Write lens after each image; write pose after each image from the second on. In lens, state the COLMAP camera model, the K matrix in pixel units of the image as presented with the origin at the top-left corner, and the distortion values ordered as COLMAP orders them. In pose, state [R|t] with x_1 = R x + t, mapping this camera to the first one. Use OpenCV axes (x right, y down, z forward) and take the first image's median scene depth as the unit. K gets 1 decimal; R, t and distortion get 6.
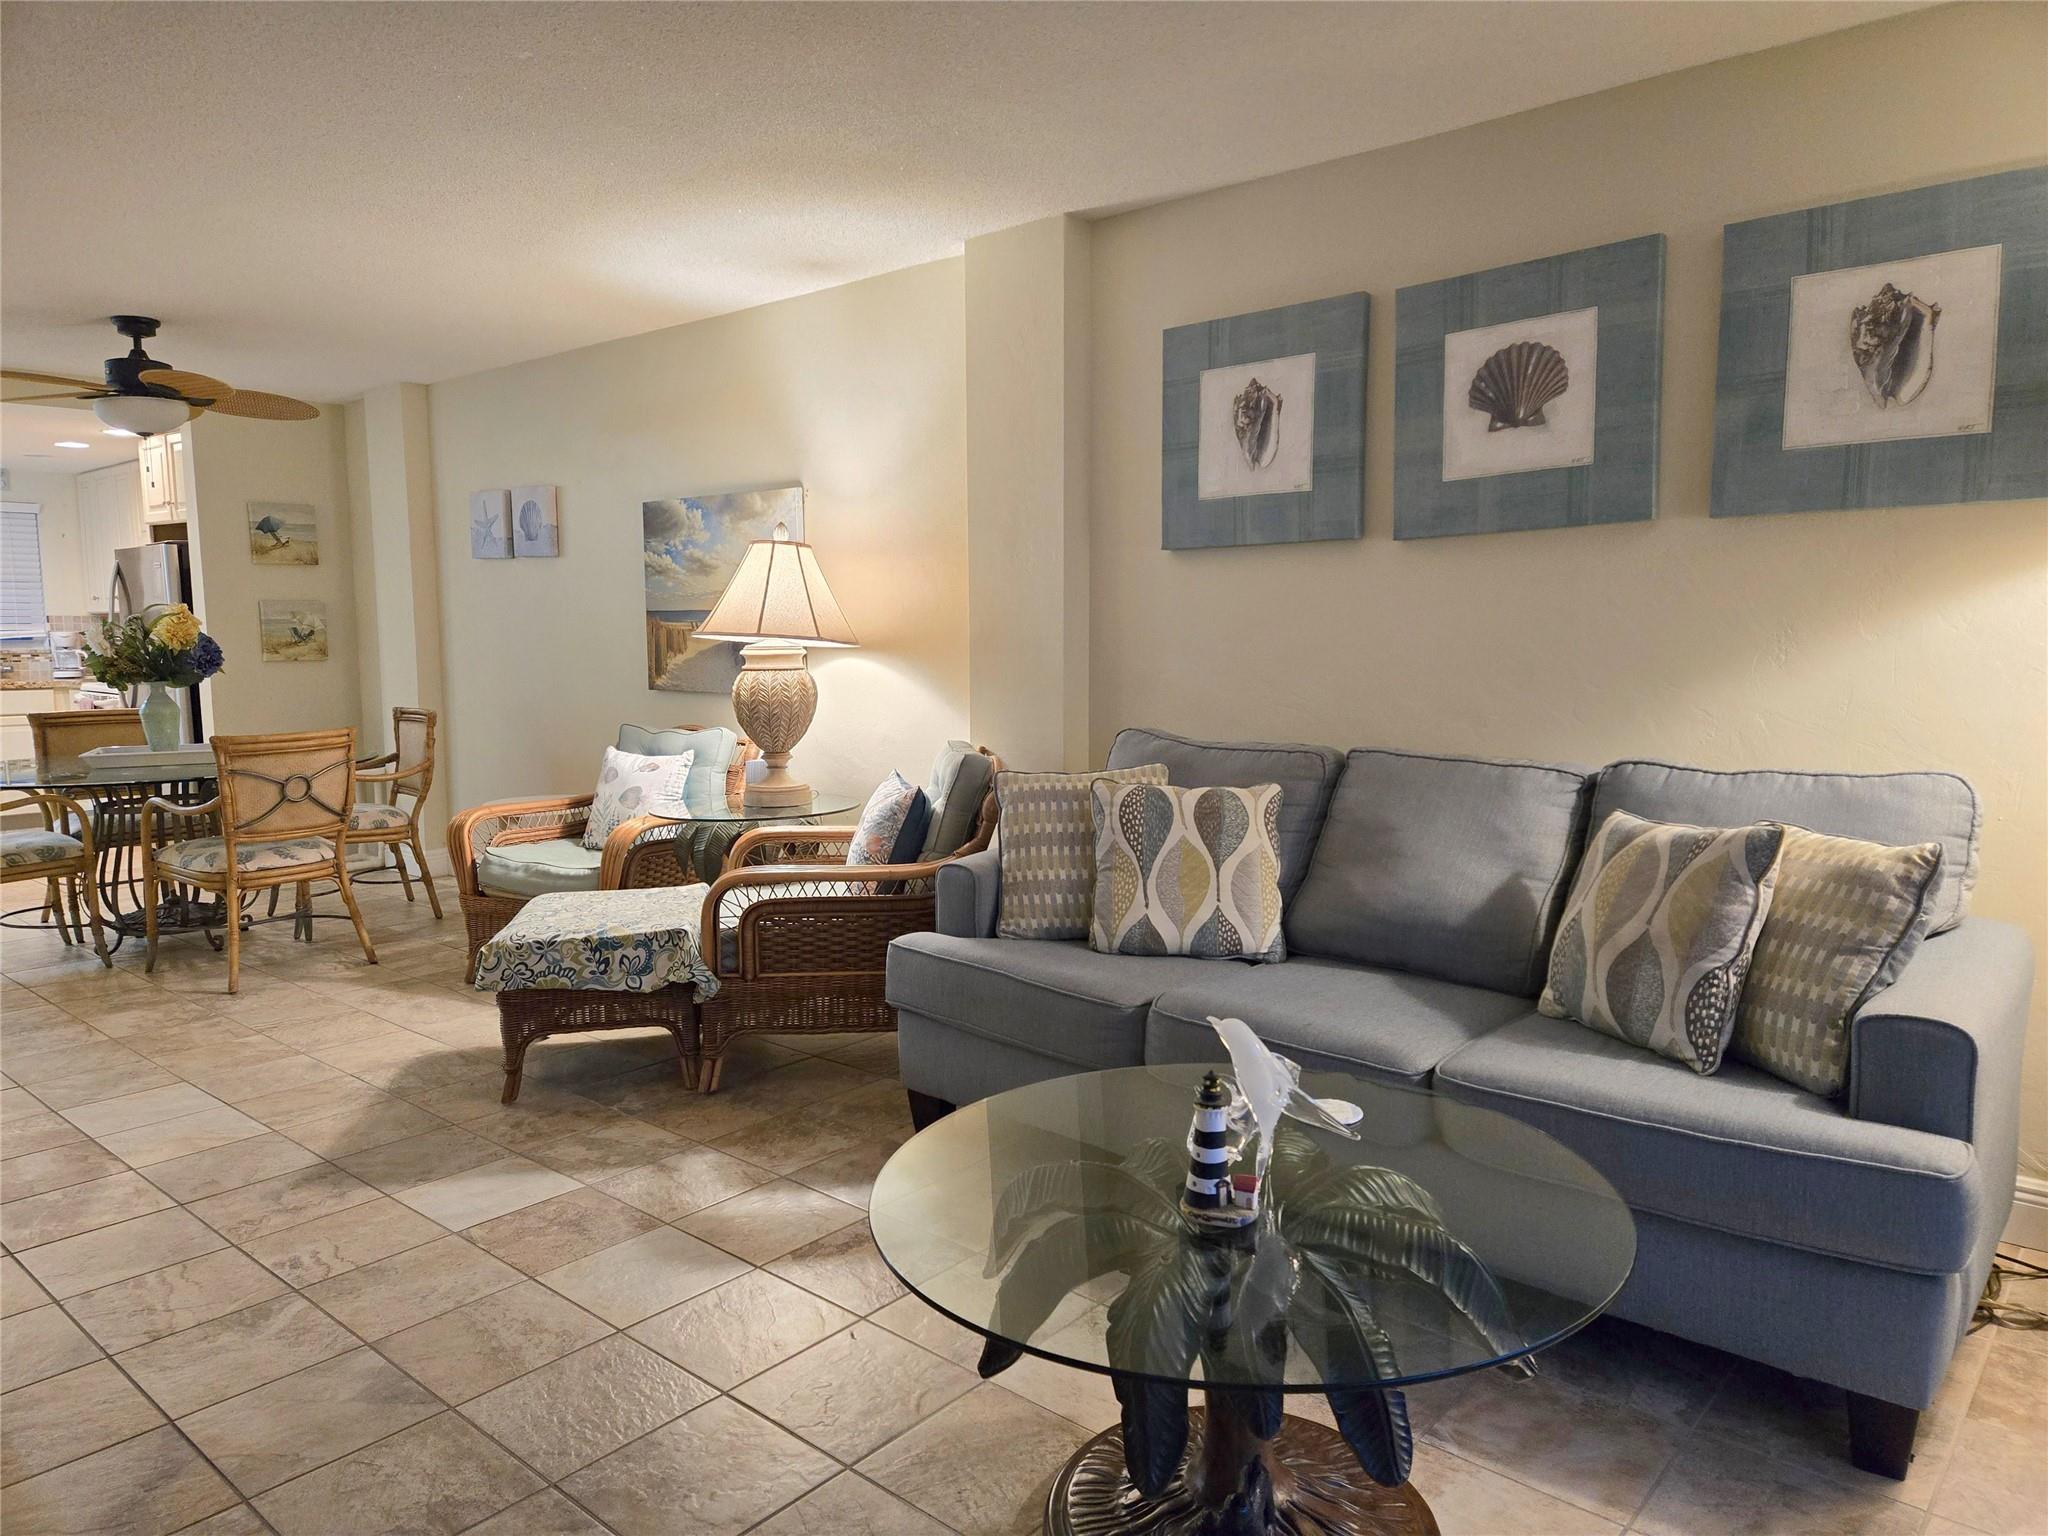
lens RADIAL K [[1361.0, 0, 1018.6], [0, 1361.0, 768.0], [0, 0, 1]] dist [0.082665, -0.068530]
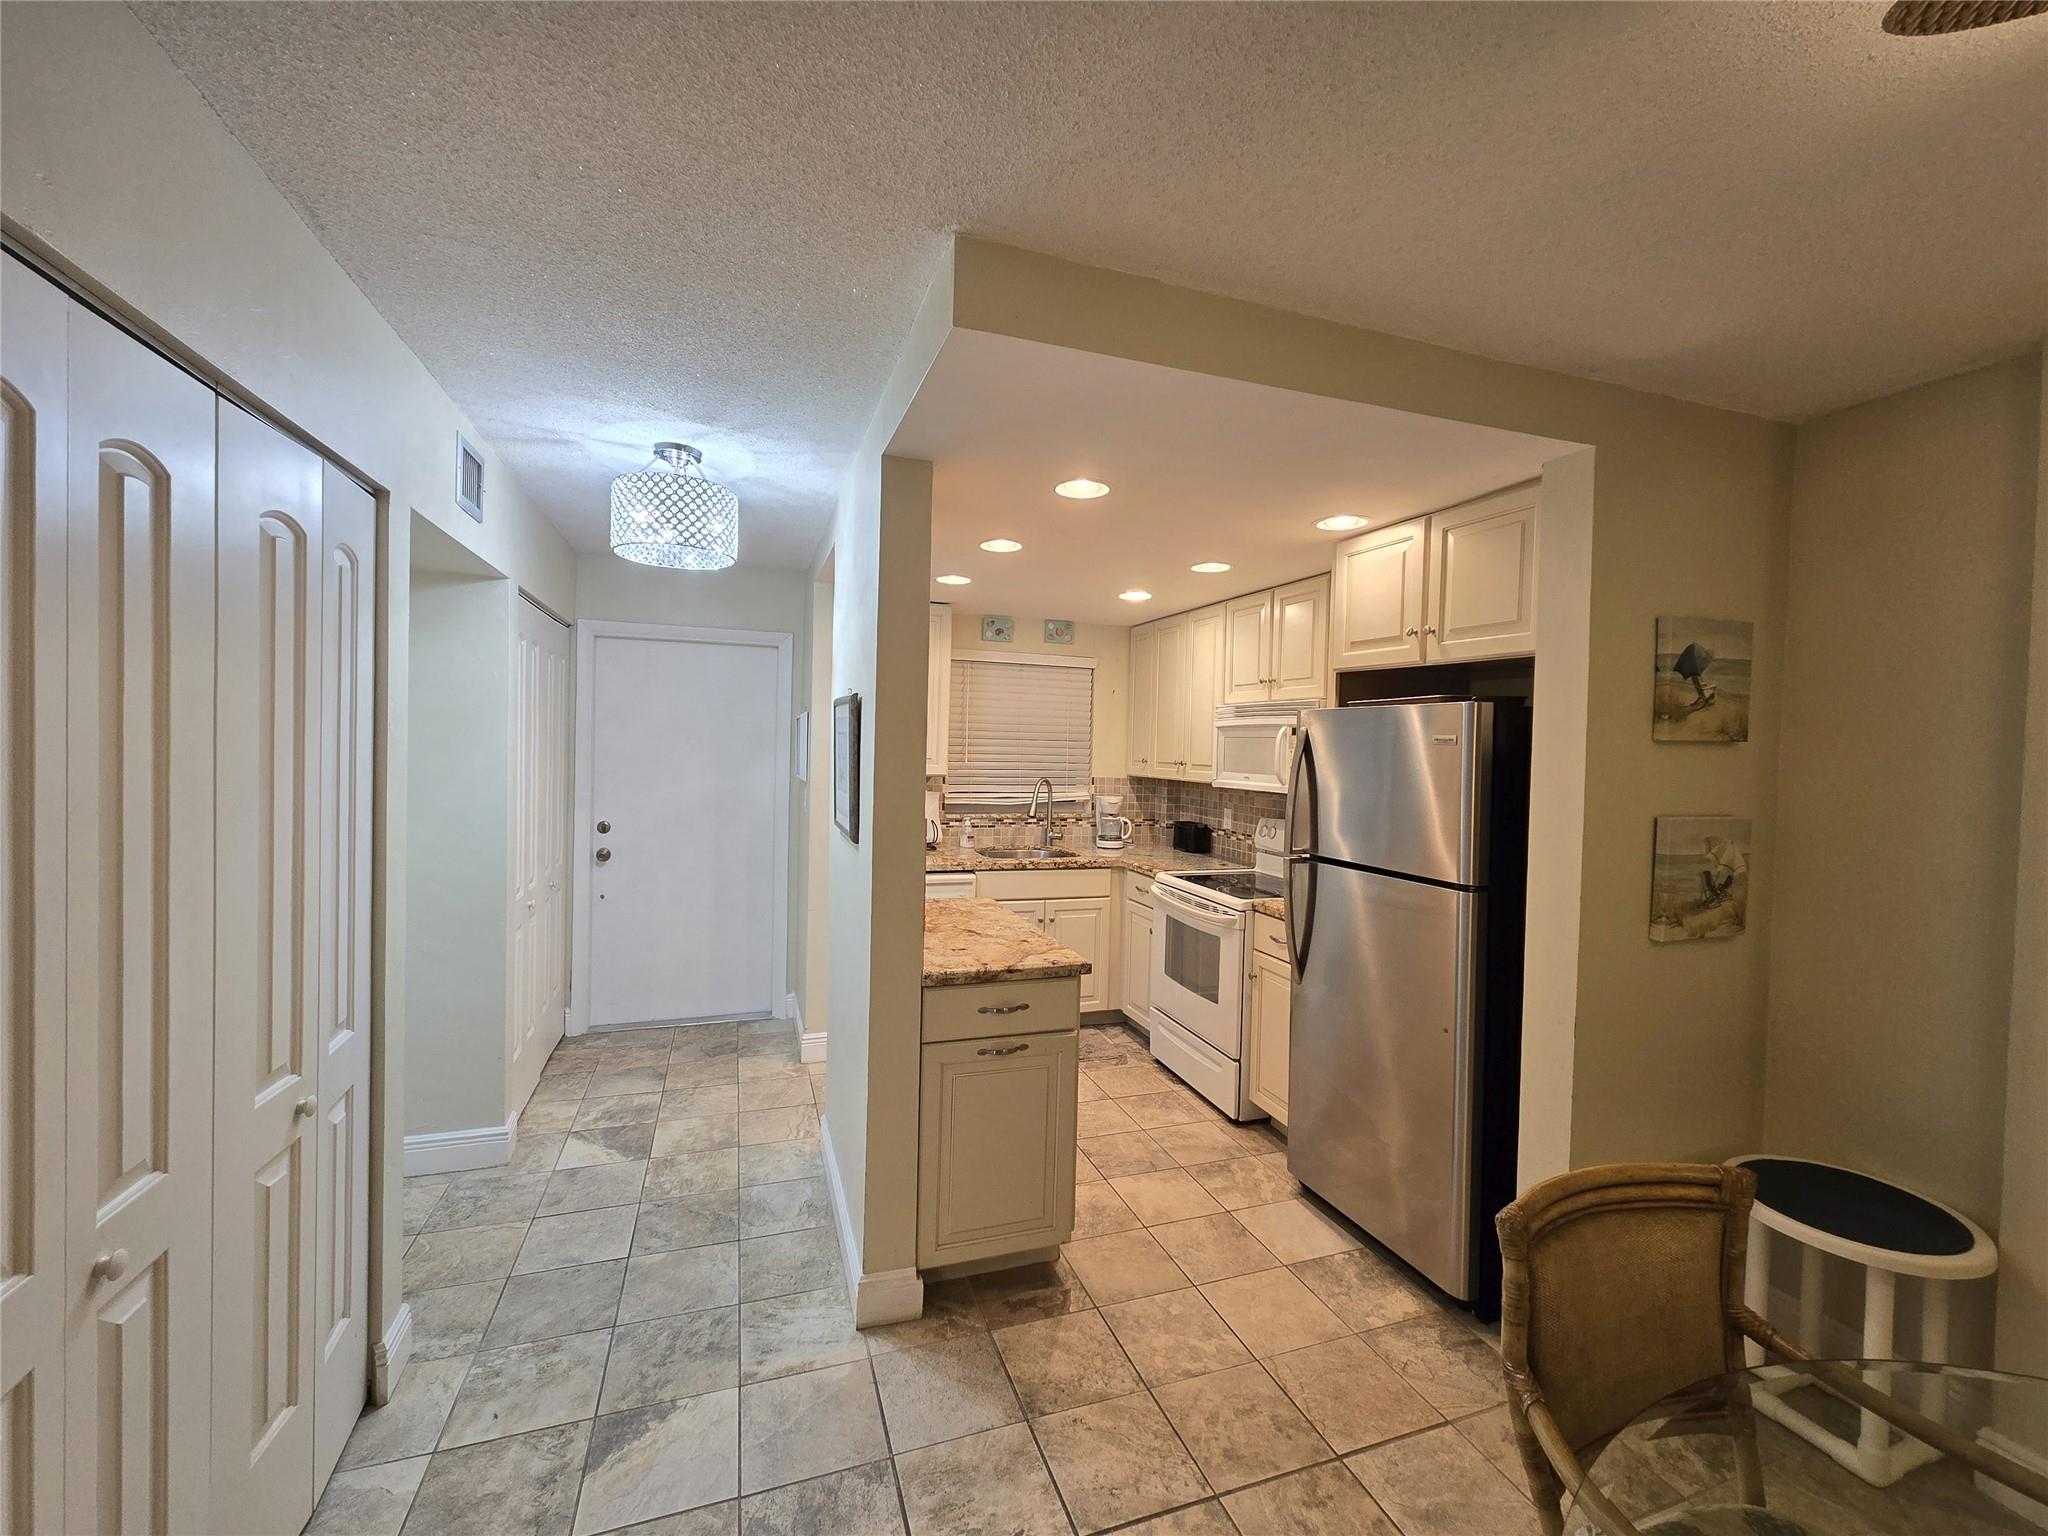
lens RADIAL K [[841.4, 0, 1033.3], [0, 841.4, 760.7], [0, 0, 1]] dist [-0.001976, 0.001209]
pose [[0.872599, 0.038125, -0.486947, -1.157722], [-0.081490, 0.994340, -0.068177, -0.198656], [0.481592, 0.099173, 0.870767, 1.239869]]
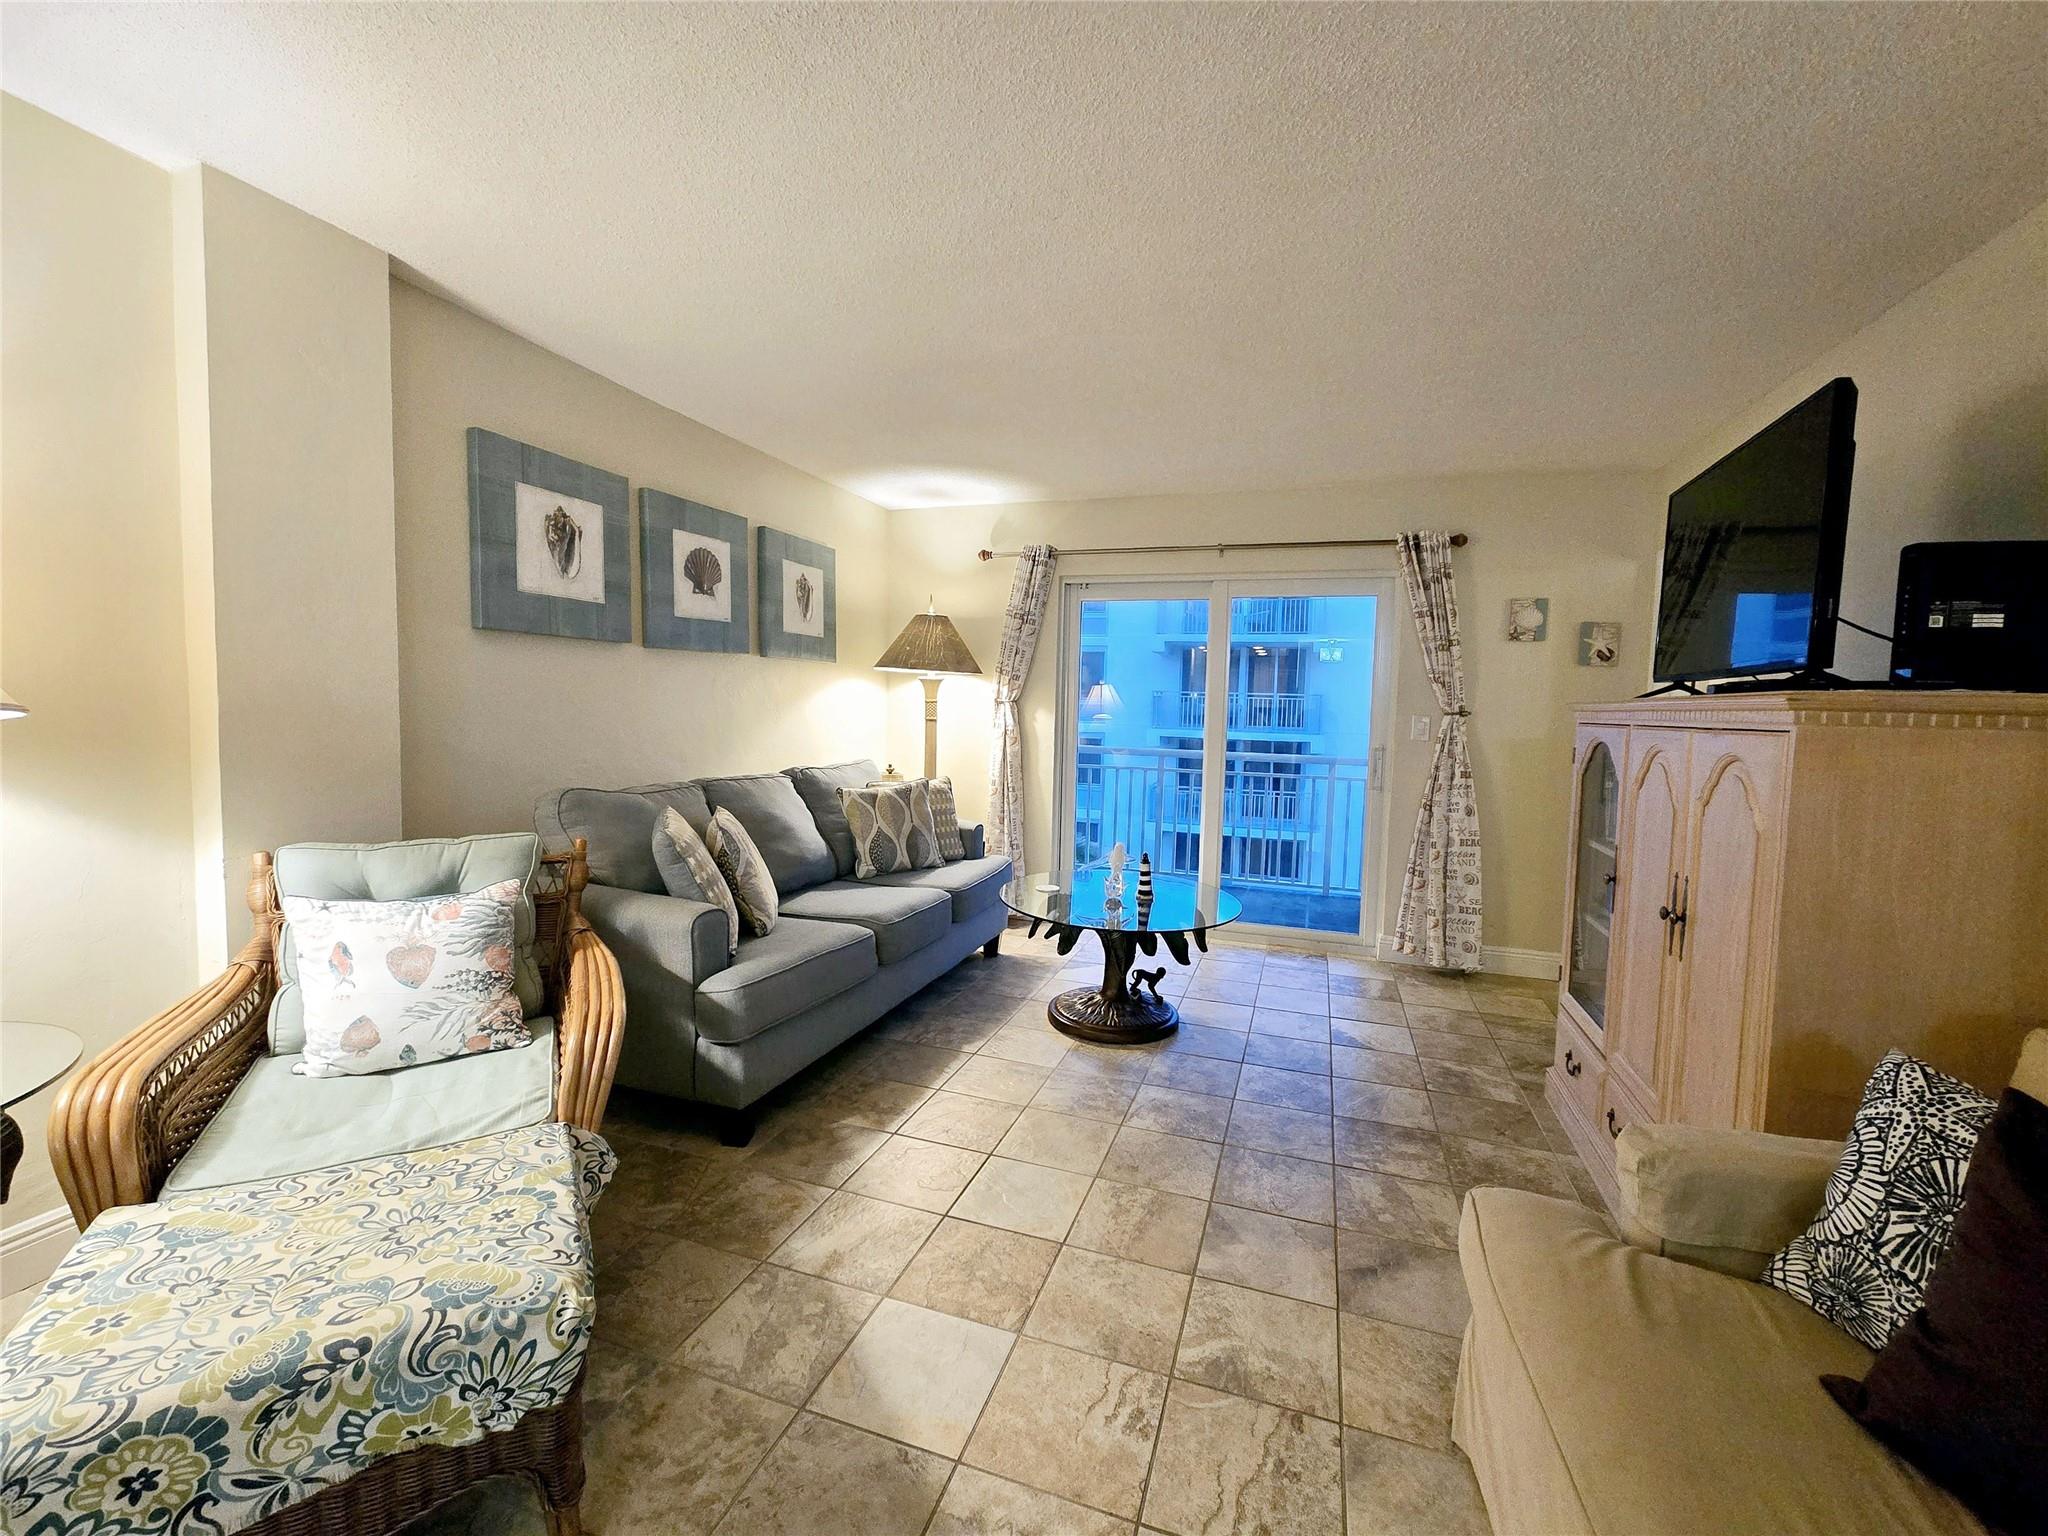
lens RADIAL K [[841.4, 0, 1034.9], [0, 841.4, 760.9], [0, 0, 1]] dist [-0.001976, 0.001209]
pose [[-0.385626, -0.062919, 0.920507, -0.737271], [0.072586, 0.992511, 0.098250, -0.096270], [-0.919796, 0.104704, -0.378171, 0.928015]]
